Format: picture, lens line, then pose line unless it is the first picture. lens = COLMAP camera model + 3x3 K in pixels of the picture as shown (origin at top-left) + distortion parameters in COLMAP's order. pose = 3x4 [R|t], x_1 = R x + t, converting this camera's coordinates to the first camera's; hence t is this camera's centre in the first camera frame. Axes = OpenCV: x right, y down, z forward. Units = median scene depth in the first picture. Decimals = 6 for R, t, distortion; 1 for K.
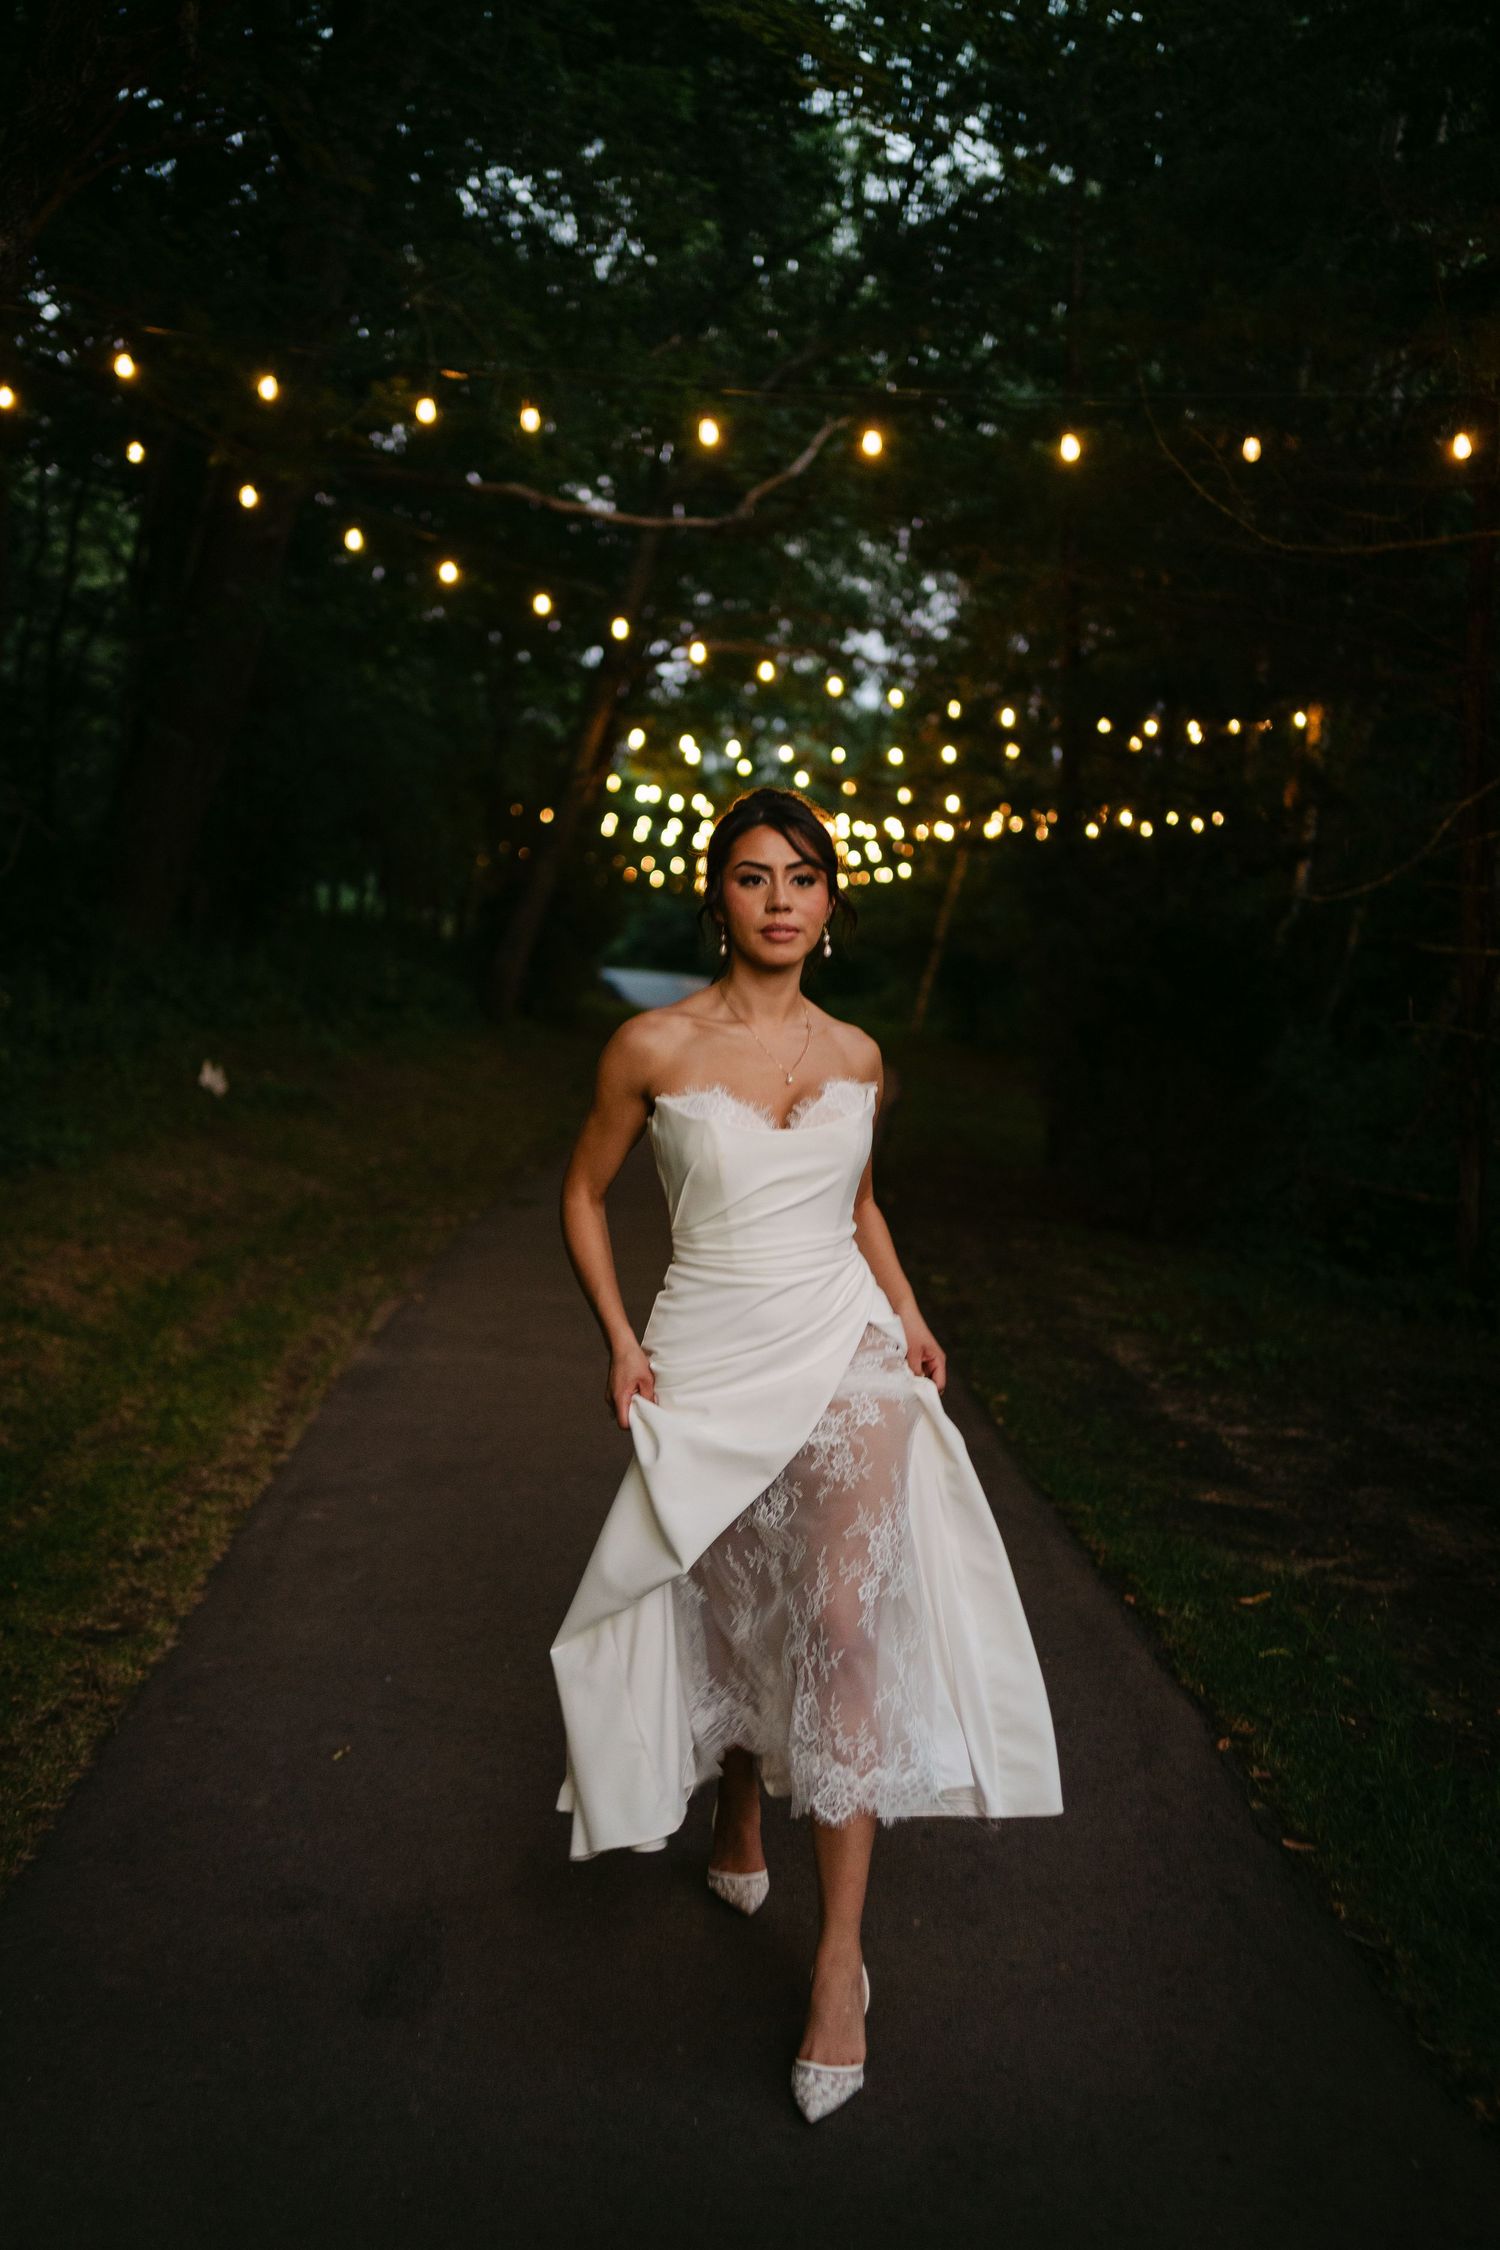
lens RADIAL K [[2171.4, 0, 757.3], [0, 2171.4, 1078.7], [0, 0, 1]] dist [-0.002658, 0.002235]
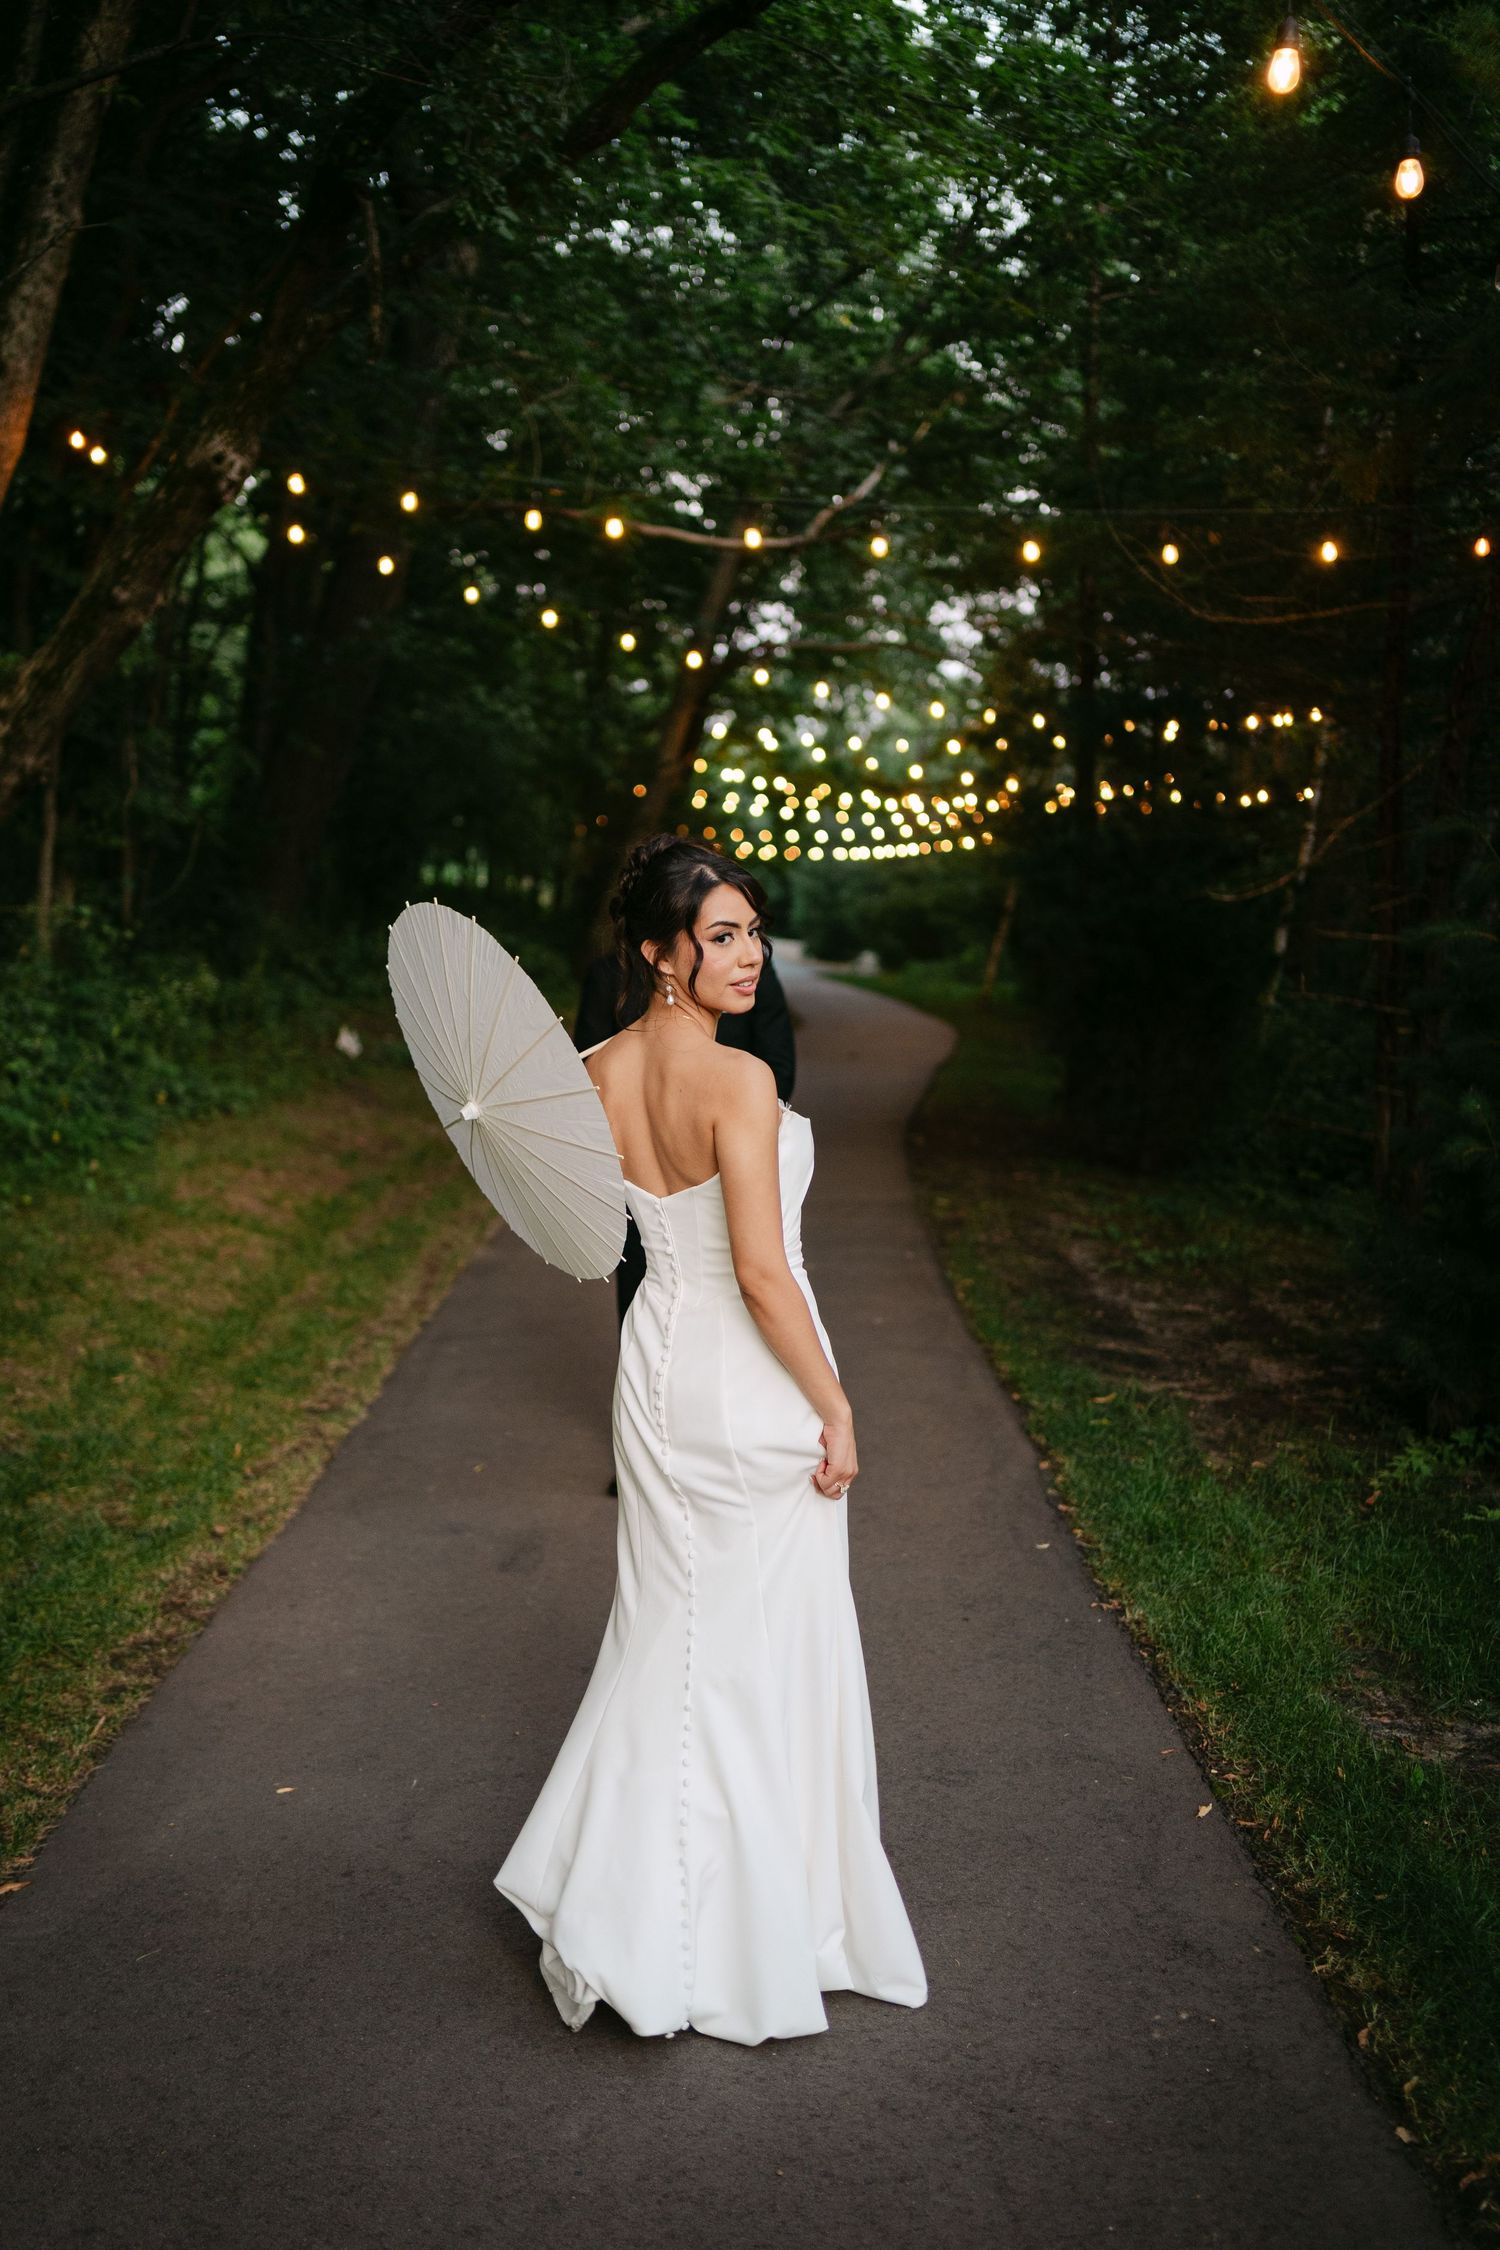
lens RADIAL K [[2111.4, 0, 750.0], [0, 2111.4, 1125.0], [0, 0, 1]] dist [-0.003099, -0.001154]
pose [[0.998903, -0.002527, -0.046763, 0.036364], [0.004386, 0.999202, 0.039702, 0.001189], [0.046625, -0.039864, 0.998117, -0.242452]]
